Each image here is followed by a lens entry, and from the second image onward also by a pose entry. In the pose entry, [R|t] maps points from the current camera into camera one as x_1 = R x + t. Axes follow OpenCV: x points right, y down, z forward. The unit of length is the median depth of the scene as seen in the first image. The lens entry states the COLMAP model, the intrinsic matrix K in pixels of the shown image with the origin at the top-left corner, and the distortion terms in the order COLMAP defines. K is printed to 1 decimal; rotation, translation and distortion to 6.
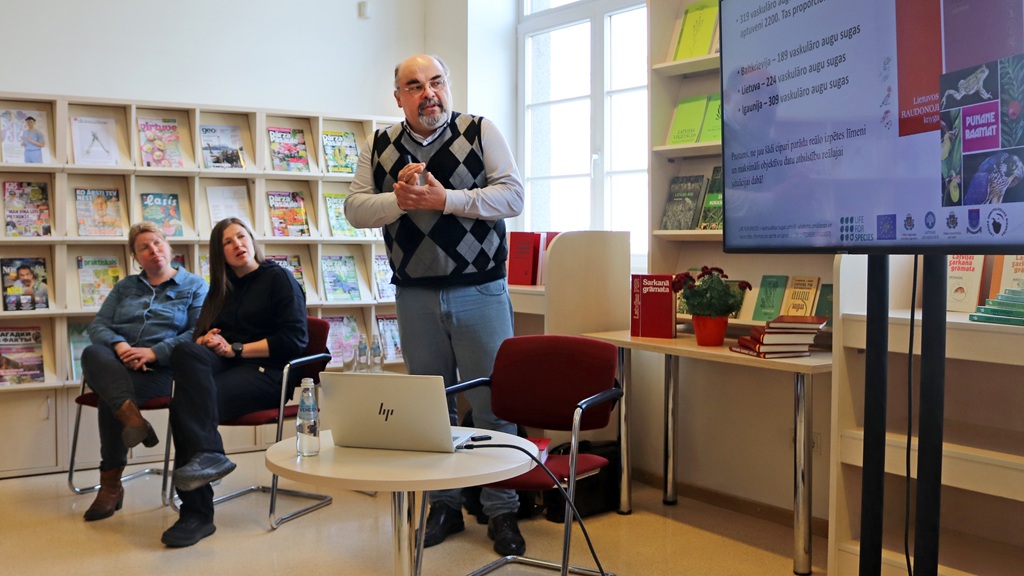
lens RADIAL K [[998.7, 0, 513.8], [0, 998.7, 246.3], [0, 0, 1]] dist [-0.177192, 0.157413]
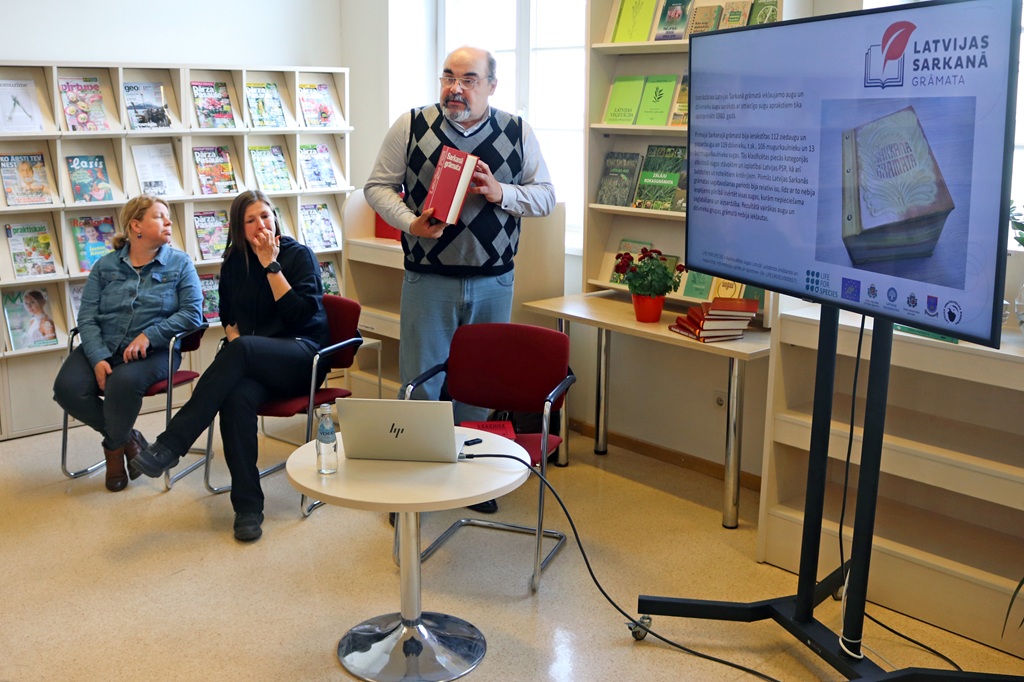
lens RADIAL K [[1018.7, 0, 511.3], [0, 1018.7, 304.7], [0, 0, 1]] dist [-0.168623, 0.151354]
pose [[0.990808, -0.017963, 0.134080, -0.076416], [-0.006242, 0.984019, 0.177956, -0.088010], [-0.135134, -0.177157, 0.974861, -0.051025]]
